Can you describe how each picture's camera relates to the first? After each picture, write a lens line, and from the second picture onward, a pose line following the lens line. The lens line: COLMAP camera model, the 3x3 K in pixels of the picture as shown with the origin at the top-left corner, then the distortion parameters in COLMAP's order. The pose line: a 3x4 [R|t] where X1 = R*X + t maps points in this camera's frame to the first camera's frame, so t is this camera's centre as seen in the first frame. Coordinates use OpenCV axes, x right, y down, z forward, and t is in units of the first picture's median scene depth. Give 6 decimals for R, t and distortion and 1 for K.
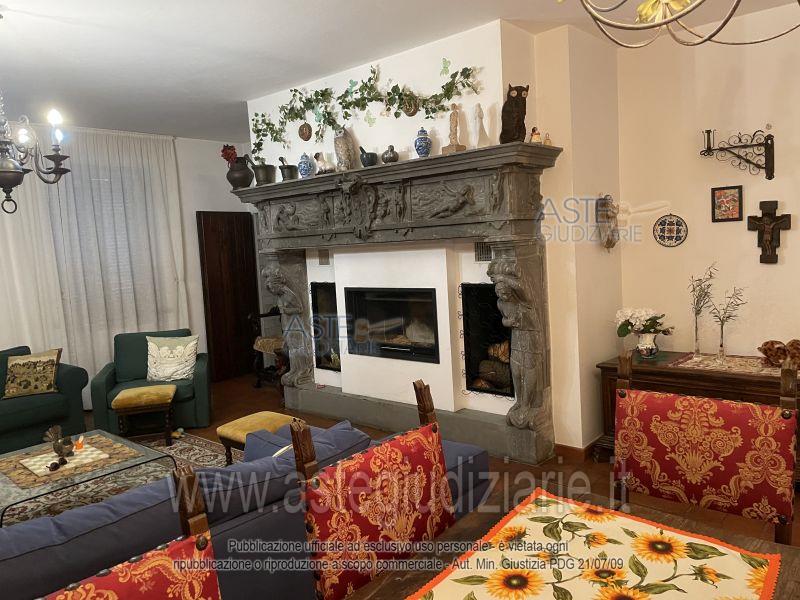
lens RADIAL K [[614.0, 0, 400.0], [0, 614.0, 300.0], [0, 0, 1]] dist [0.075463, -0.001210]
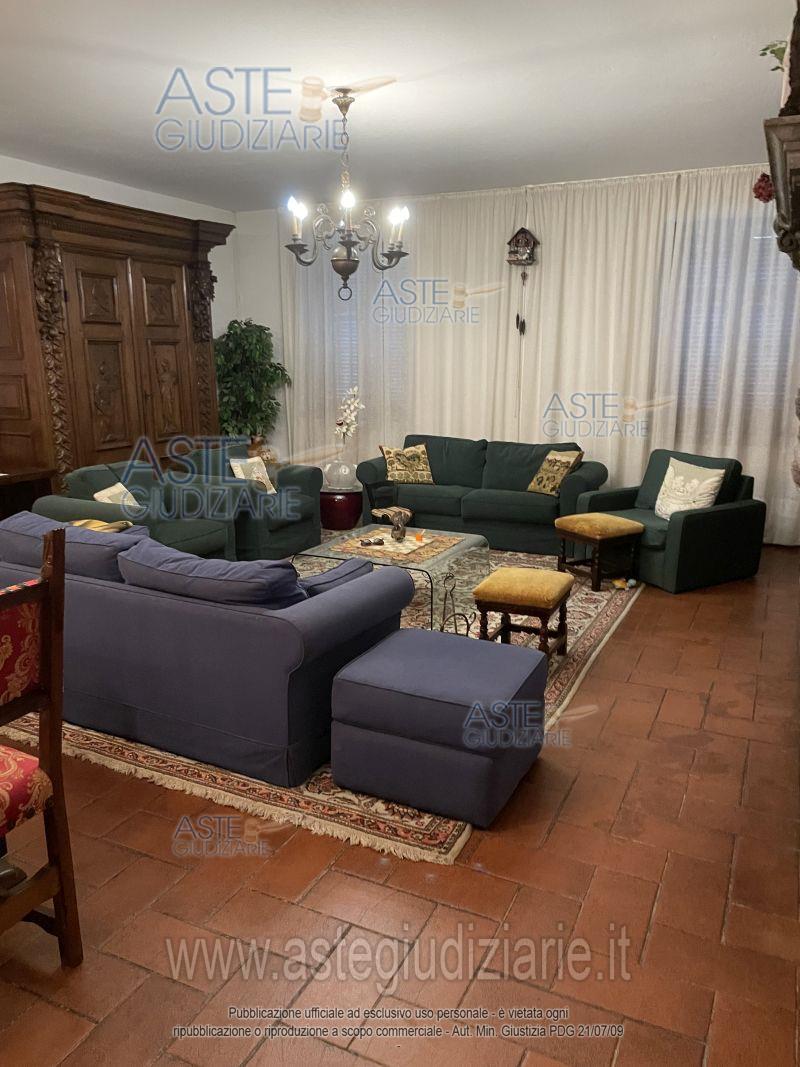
lens RADIAL K [[818.9, 0, 400.0], [0, 818.9, 533.5], [0, 0, 1]] dist [0.075463, -0.001210]
pose [[0.292447, 0.270162, -0.917326, 0.705734], [-0.120025, 0.962048, 0.245068, -0.095574], [0.948720, 0.038433, 0.313774, 0.577042]]
